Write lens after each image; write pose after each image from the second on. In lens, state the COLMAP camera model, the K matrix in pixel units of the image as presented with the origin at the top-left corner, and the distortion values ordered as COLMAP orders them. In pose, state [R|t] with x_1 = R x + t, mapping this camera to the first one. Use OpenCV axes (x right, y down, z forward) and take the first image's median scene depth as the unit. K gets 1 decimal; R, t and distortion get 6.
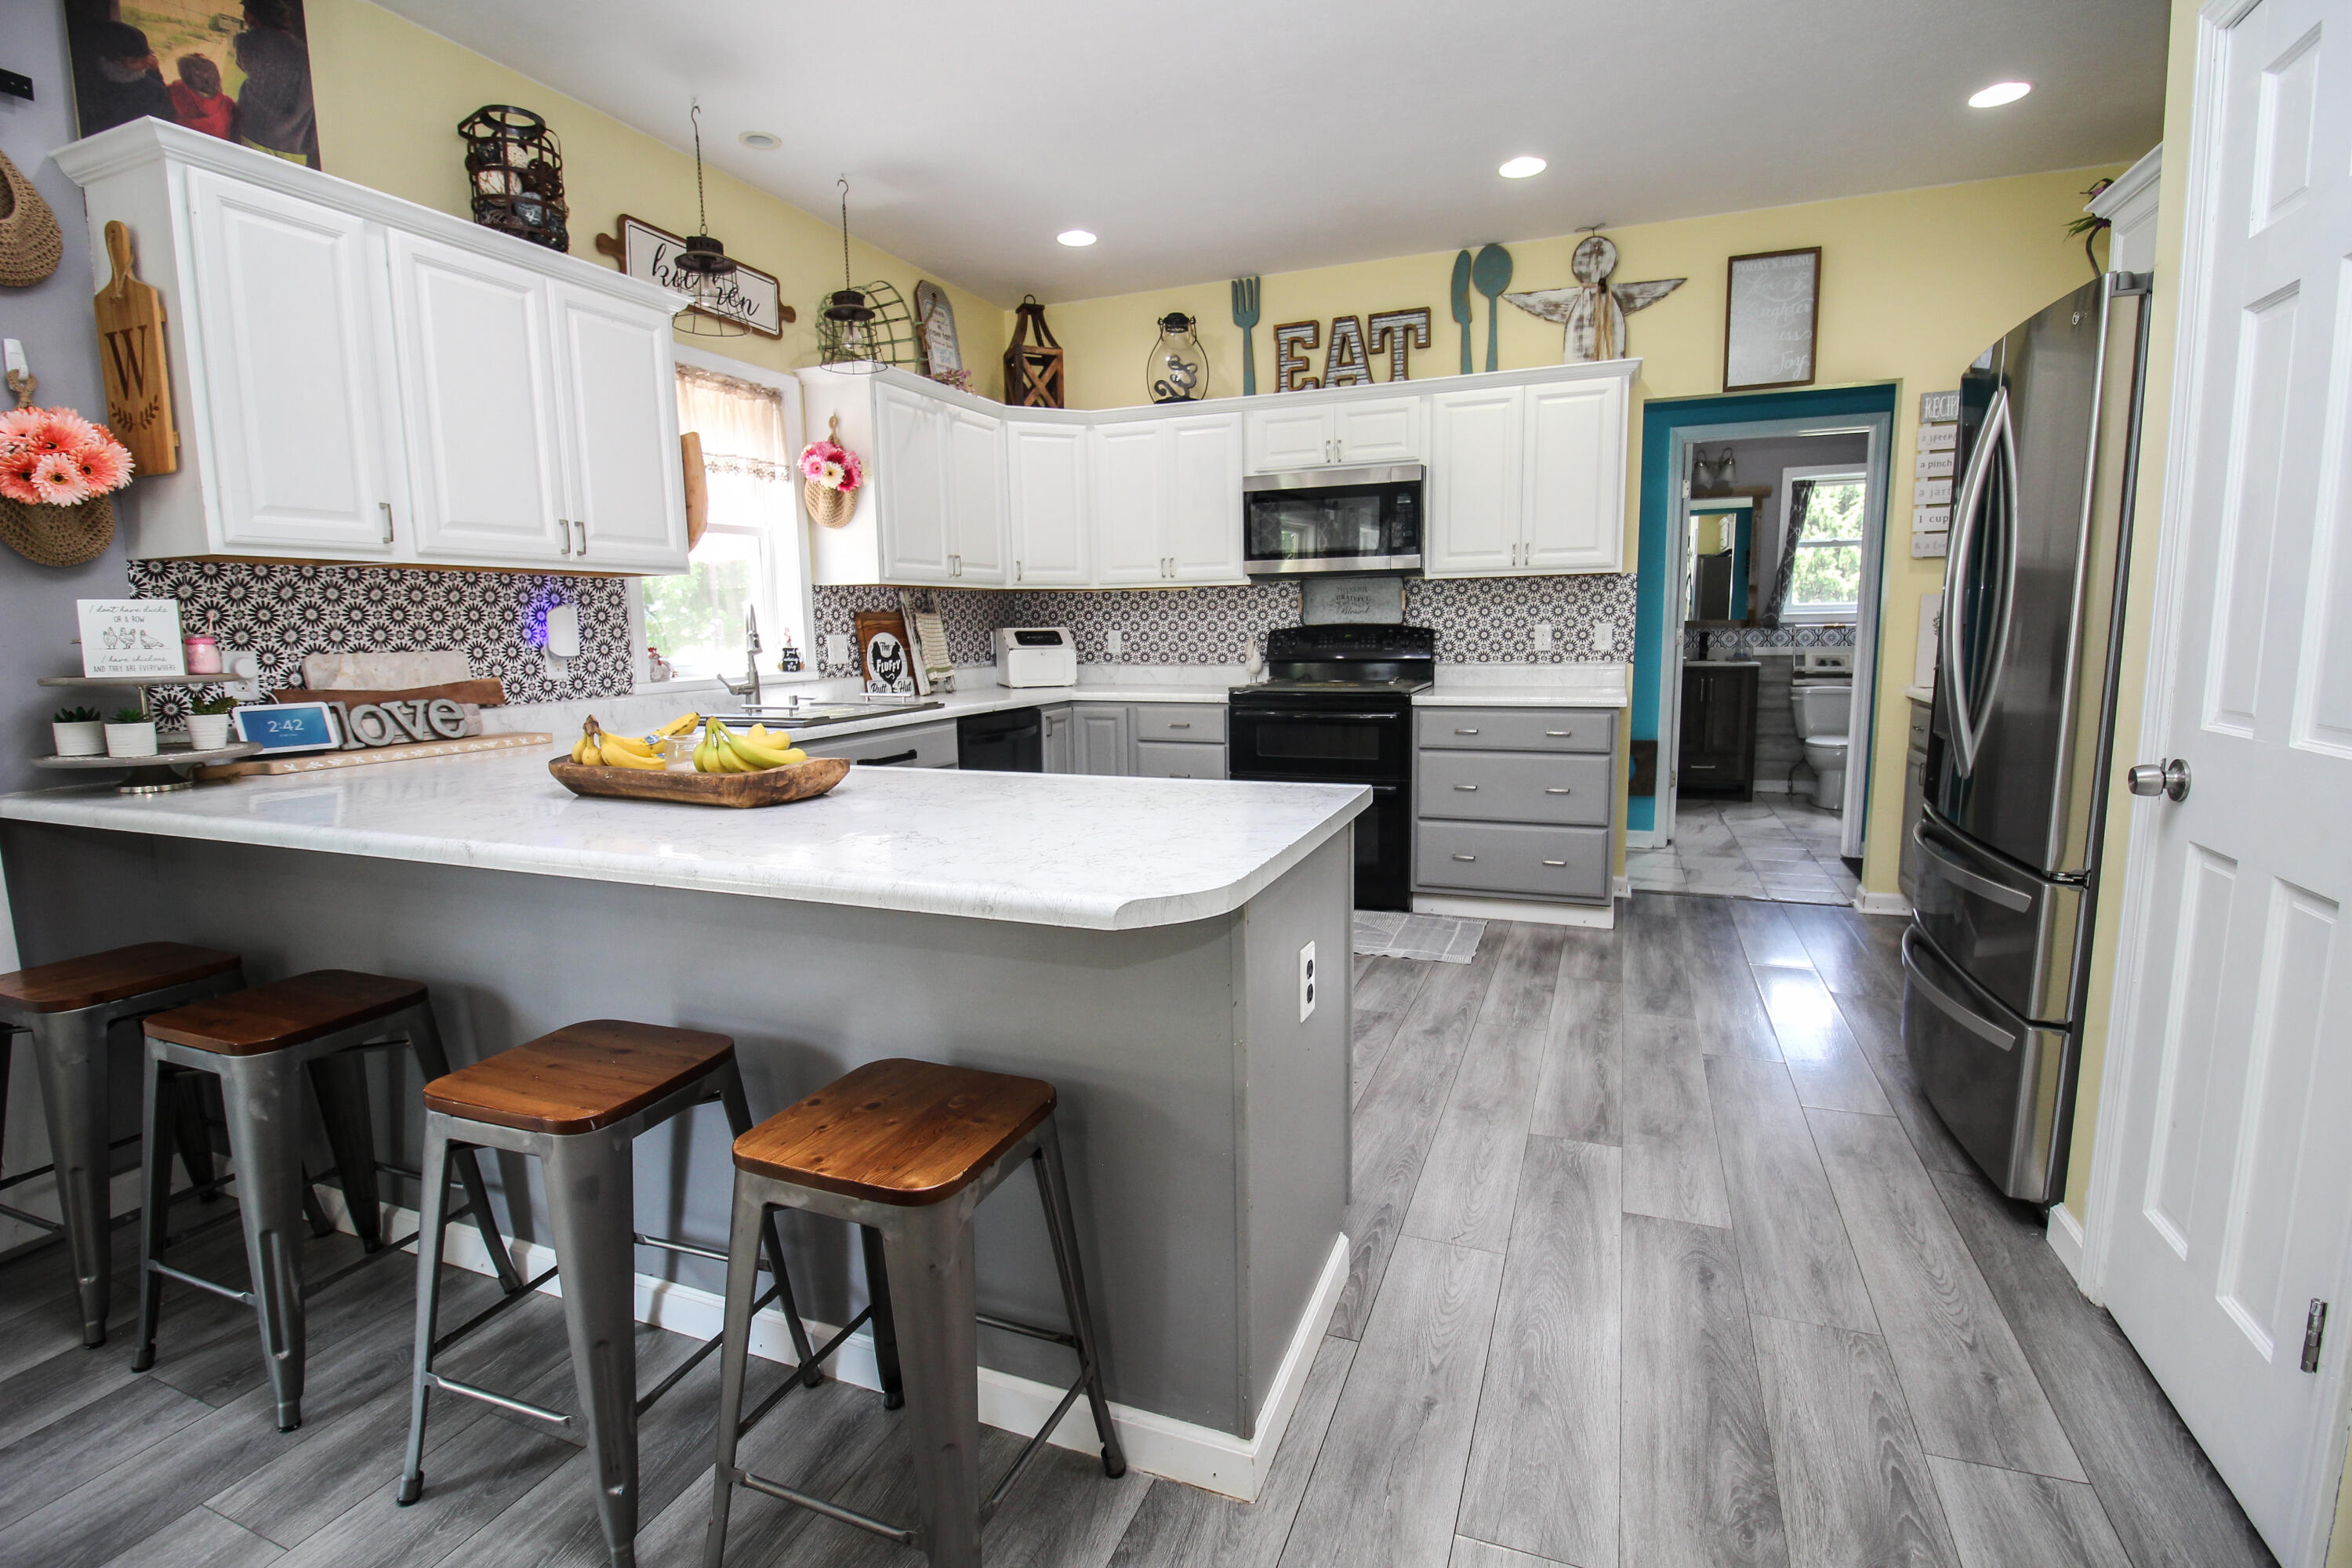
lens RADIAL K [[1088.1, 0, 1184.7], [0, 1088.1, 774.2], [0, 0, 1]] dist [0.003119, -0.014276]
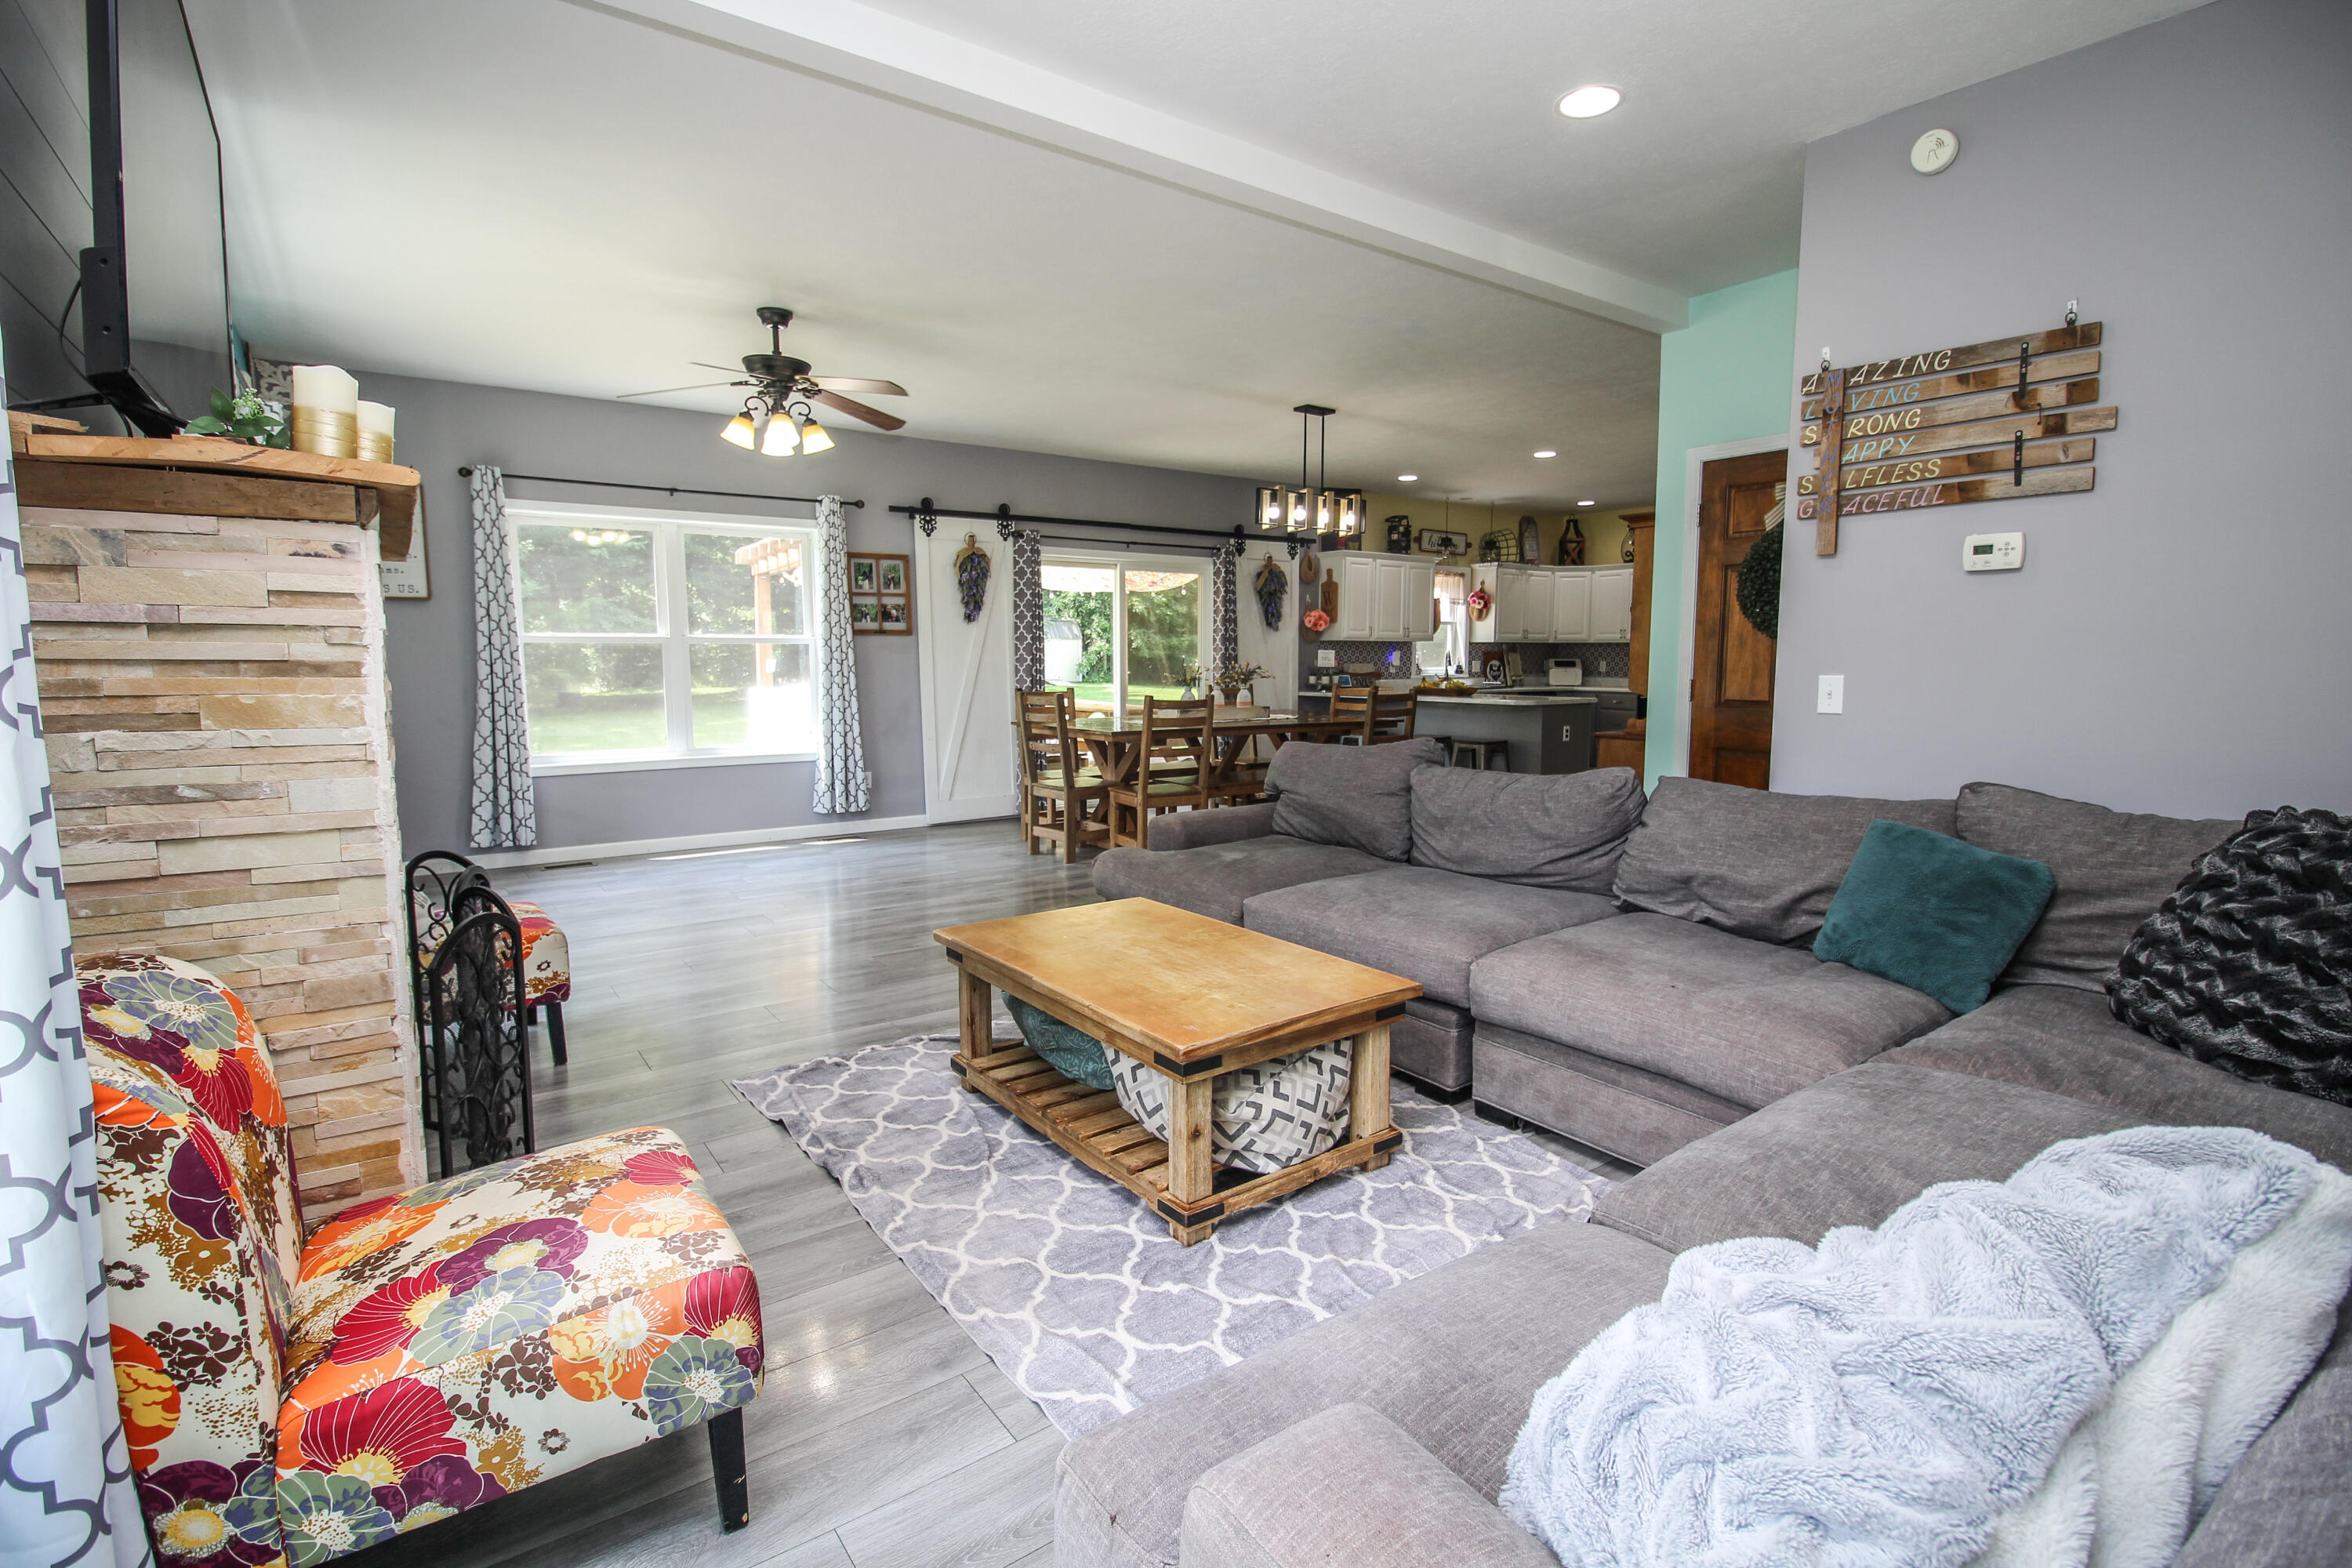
lens RADIAL K [[1088.1, 0, 1184.7], [0, 1088.1, 774.2], [0, 0, 1]] dist [0.003119, -0.014276]
pose [[0.843942, 0.072888, -0.531459, 0.632804], [-0.085425, 0.996344, 0.000993, 0.255502], [0.529588, 0.044562, 0.847083, -1.998656]]
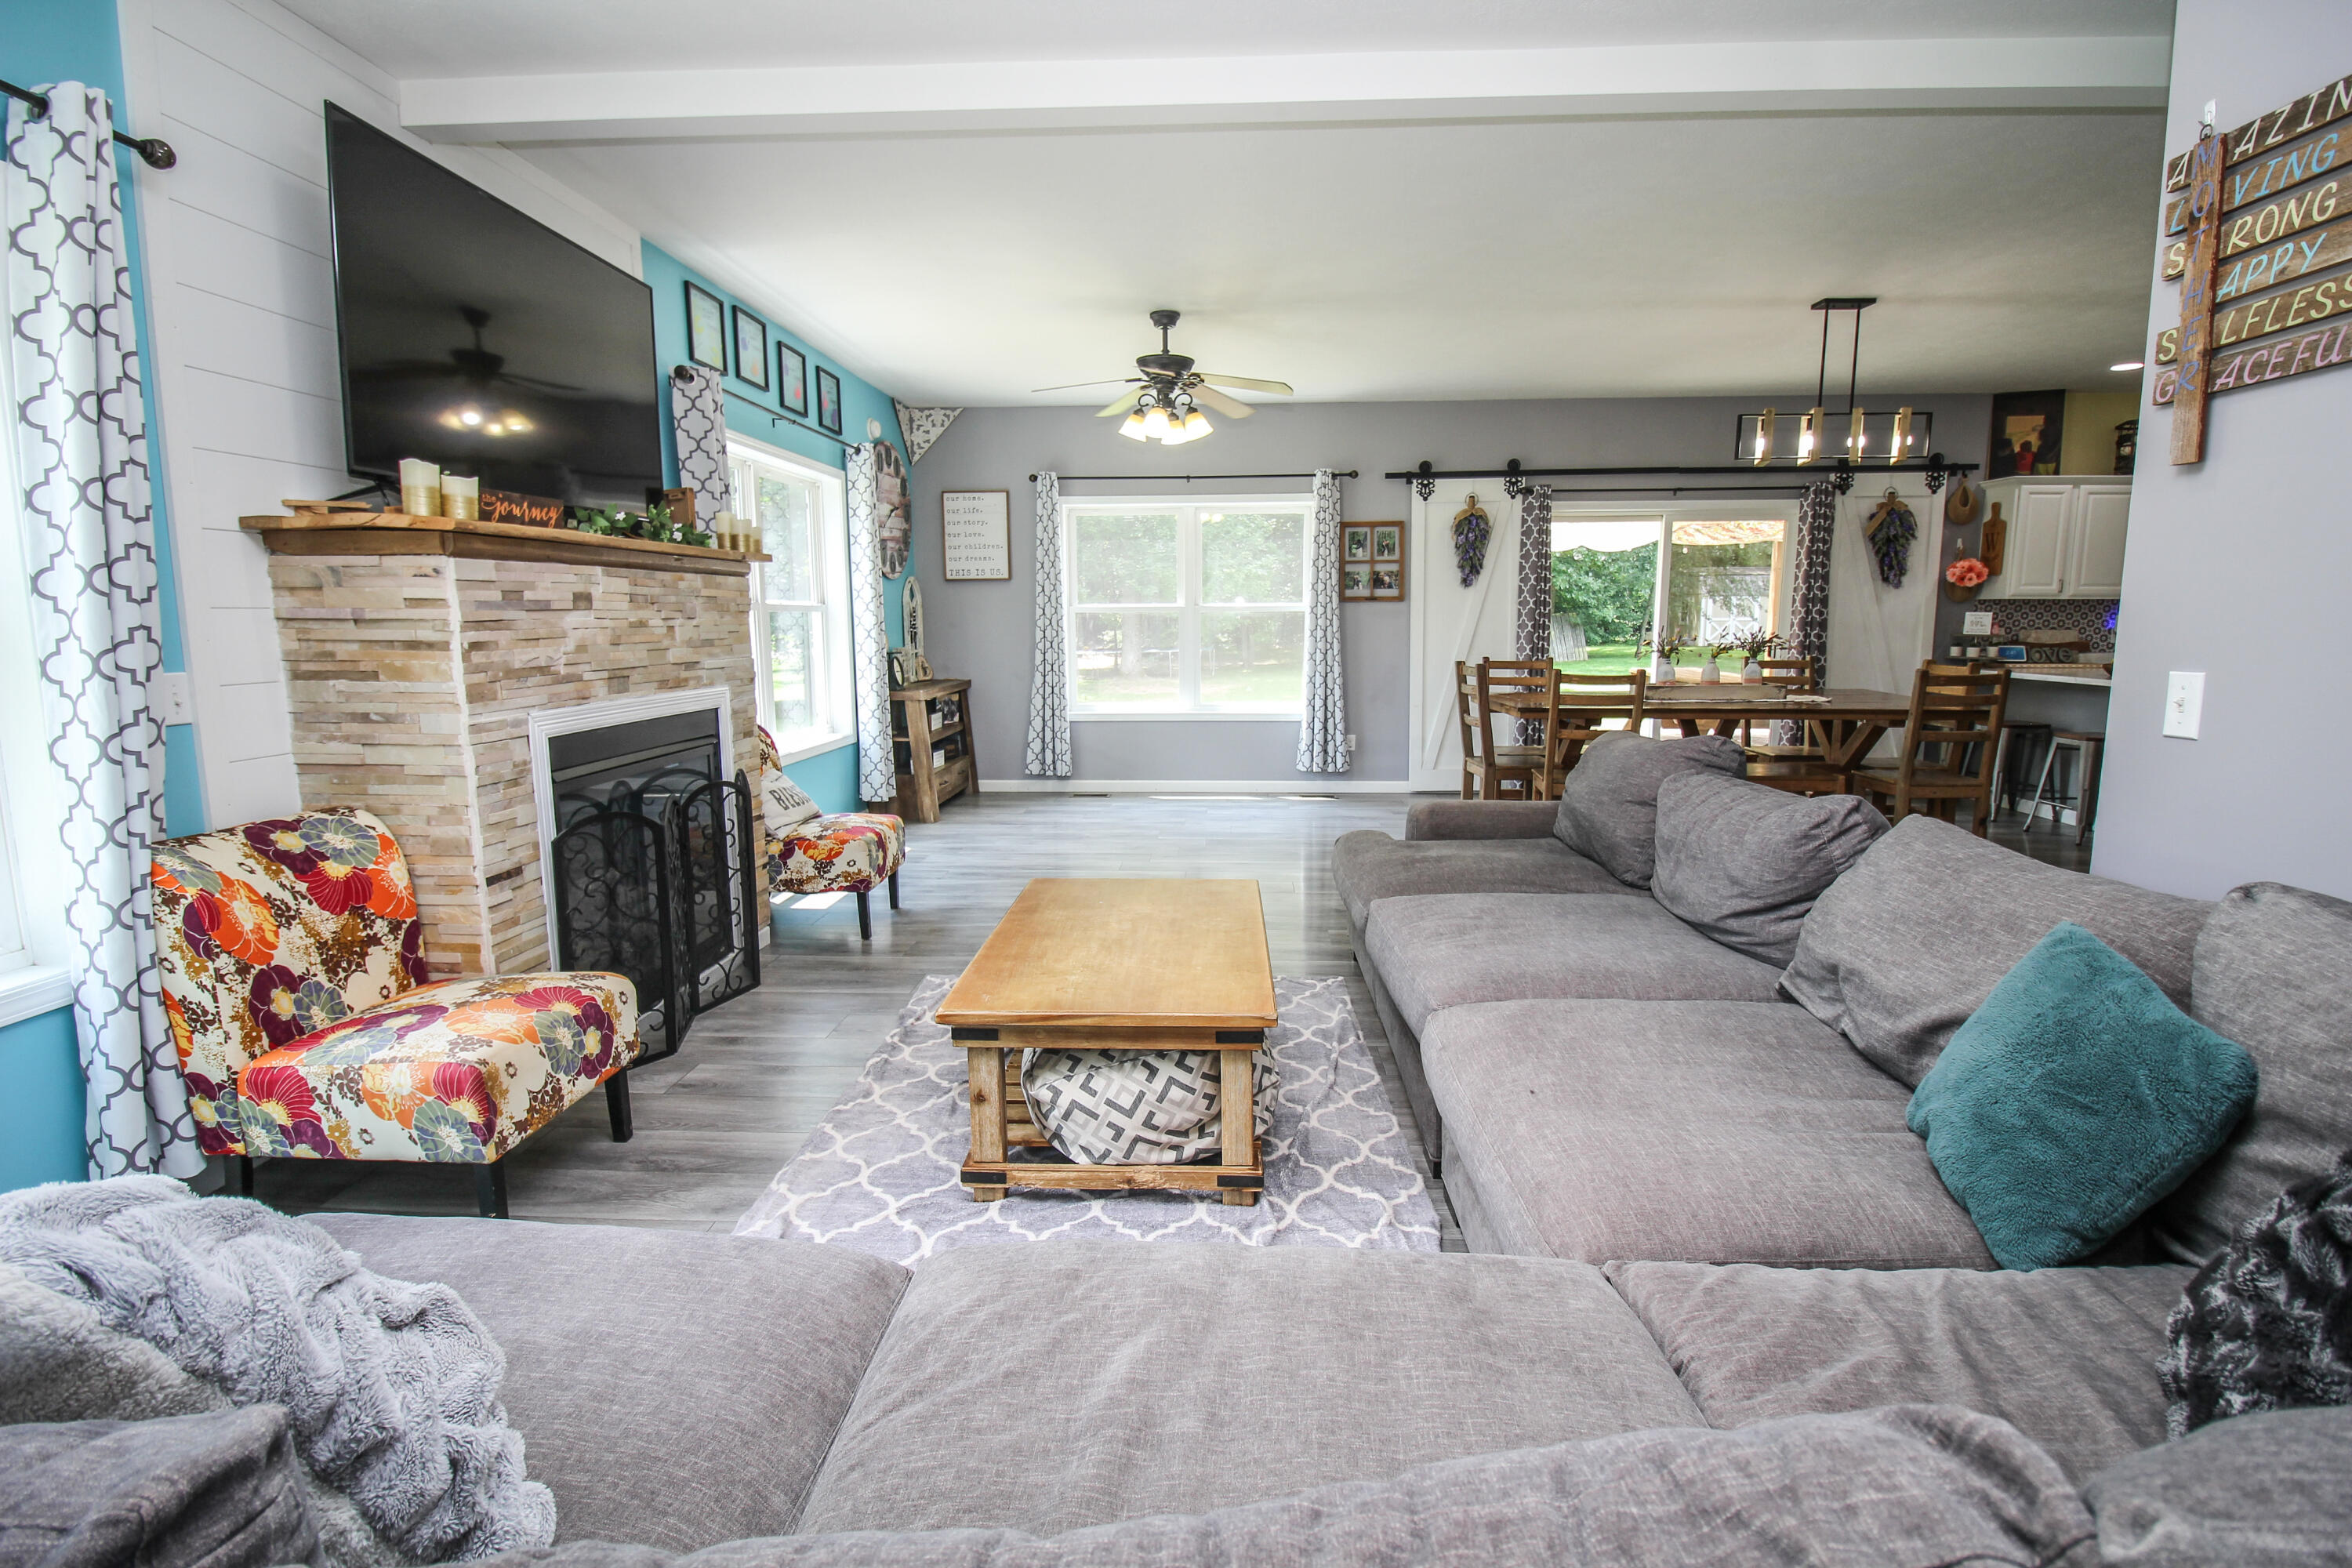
lens RADIAL K [[1088.5, 0, 1173.6], [0, 1088.5, 768.5], [0, 0, 1]] dist [0.002636, -0.015569]
pose [[0.314921, 0.144117, -0.938112, 0.951831], [-0.129343, 0.985700, 0.108008, 0.179009], [0.940263, 0.087324, 0.329059, -1.562681]]
